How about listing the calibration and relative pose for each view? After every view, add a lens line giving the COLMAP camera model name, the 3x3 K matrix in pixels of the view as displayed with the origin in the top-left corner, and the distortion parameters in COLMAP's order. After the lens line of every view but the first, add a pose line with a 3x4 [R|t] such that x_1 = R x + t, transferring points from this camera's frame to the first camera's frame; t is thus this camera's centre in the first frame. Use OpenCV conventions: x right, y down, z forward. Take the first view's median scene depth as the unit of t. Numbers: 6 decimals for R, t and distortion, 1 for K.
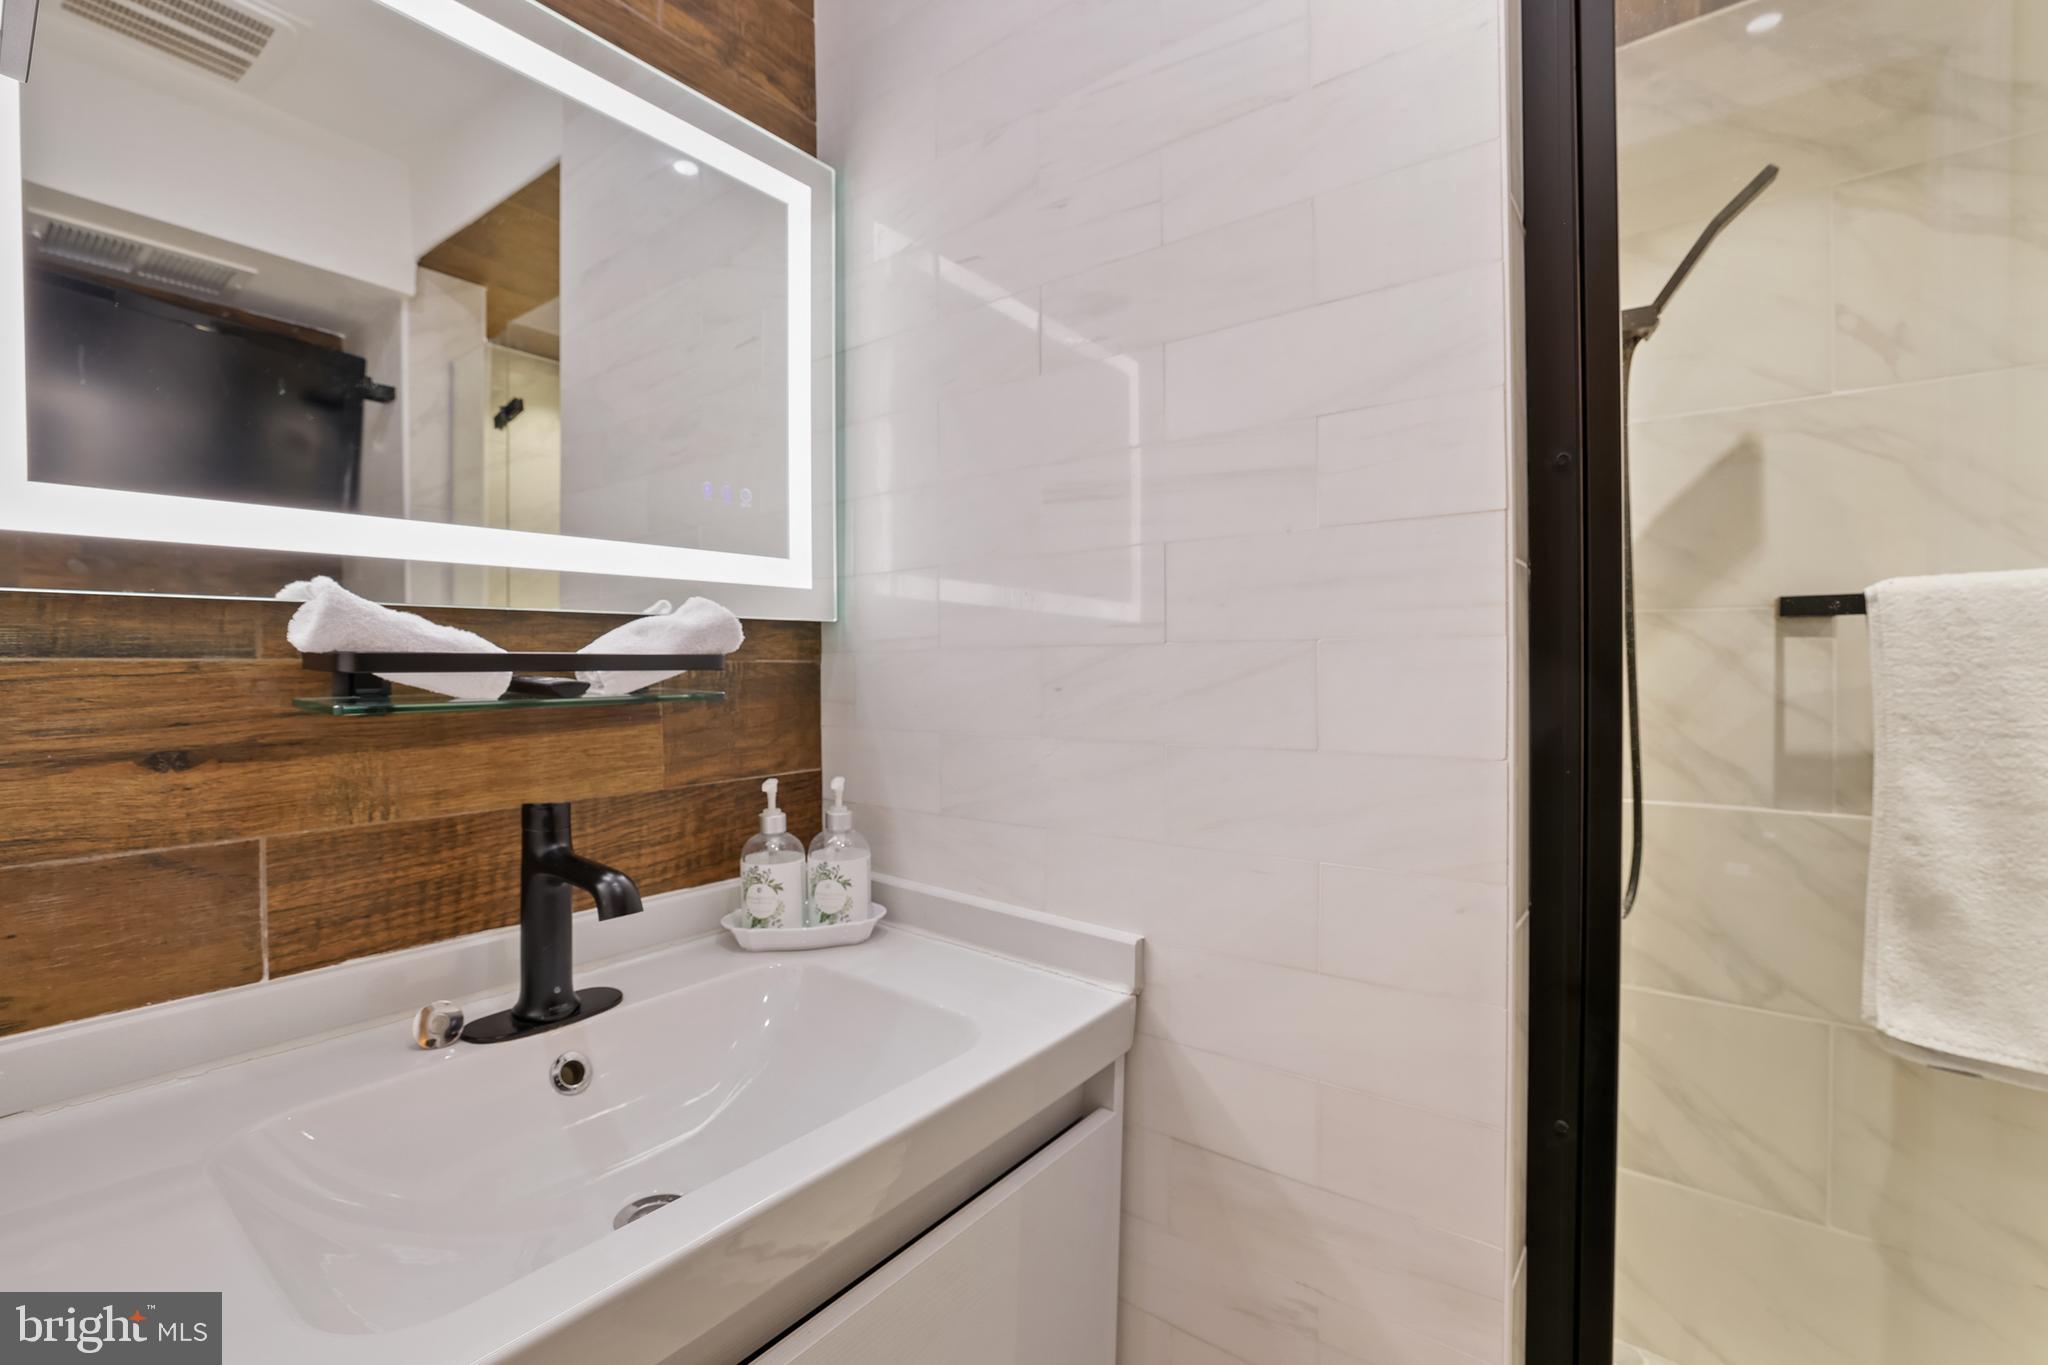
lens RADIAL K [[905.3, 0, 1023.3], [0, 905.3, 681.6], [0, 0, 1]] dist [-0.002985, 0.001461]
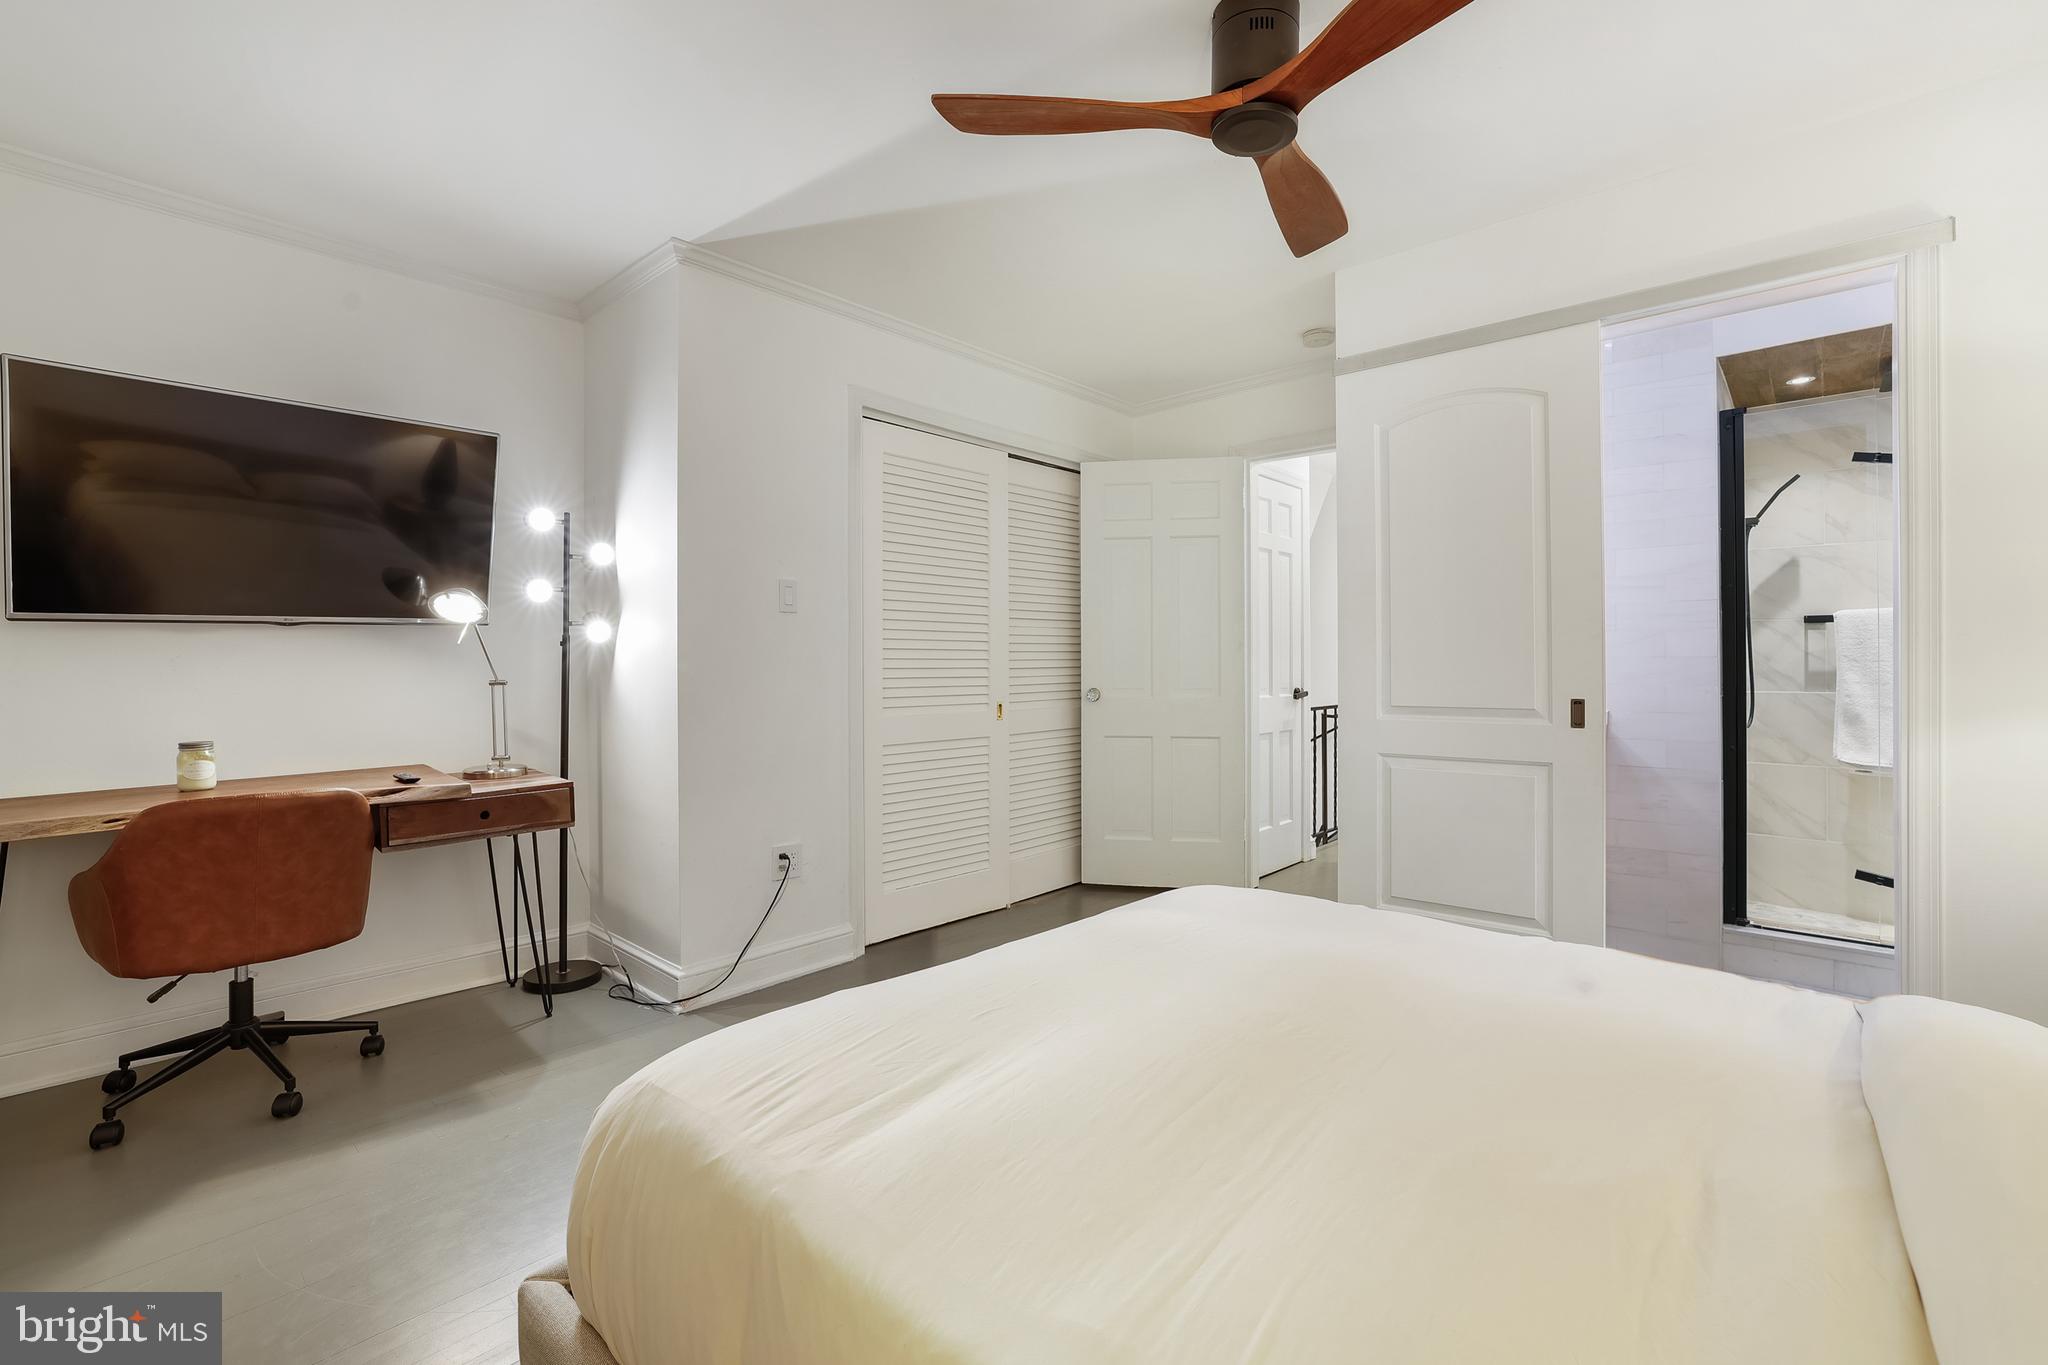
lens RADIAL K [[905.3, 0, 1022.3], [0, 905.3, 668.6], [0, 0, 1]] dist [-0.002985, 0.001461]
pose [[0.996406, 0.000087, -0.084703, -1.457227], [-0.001062, 0.999934, -0.011469, 0.113371], [0.084697, 0.011518, 0.996340, -2.159617]]
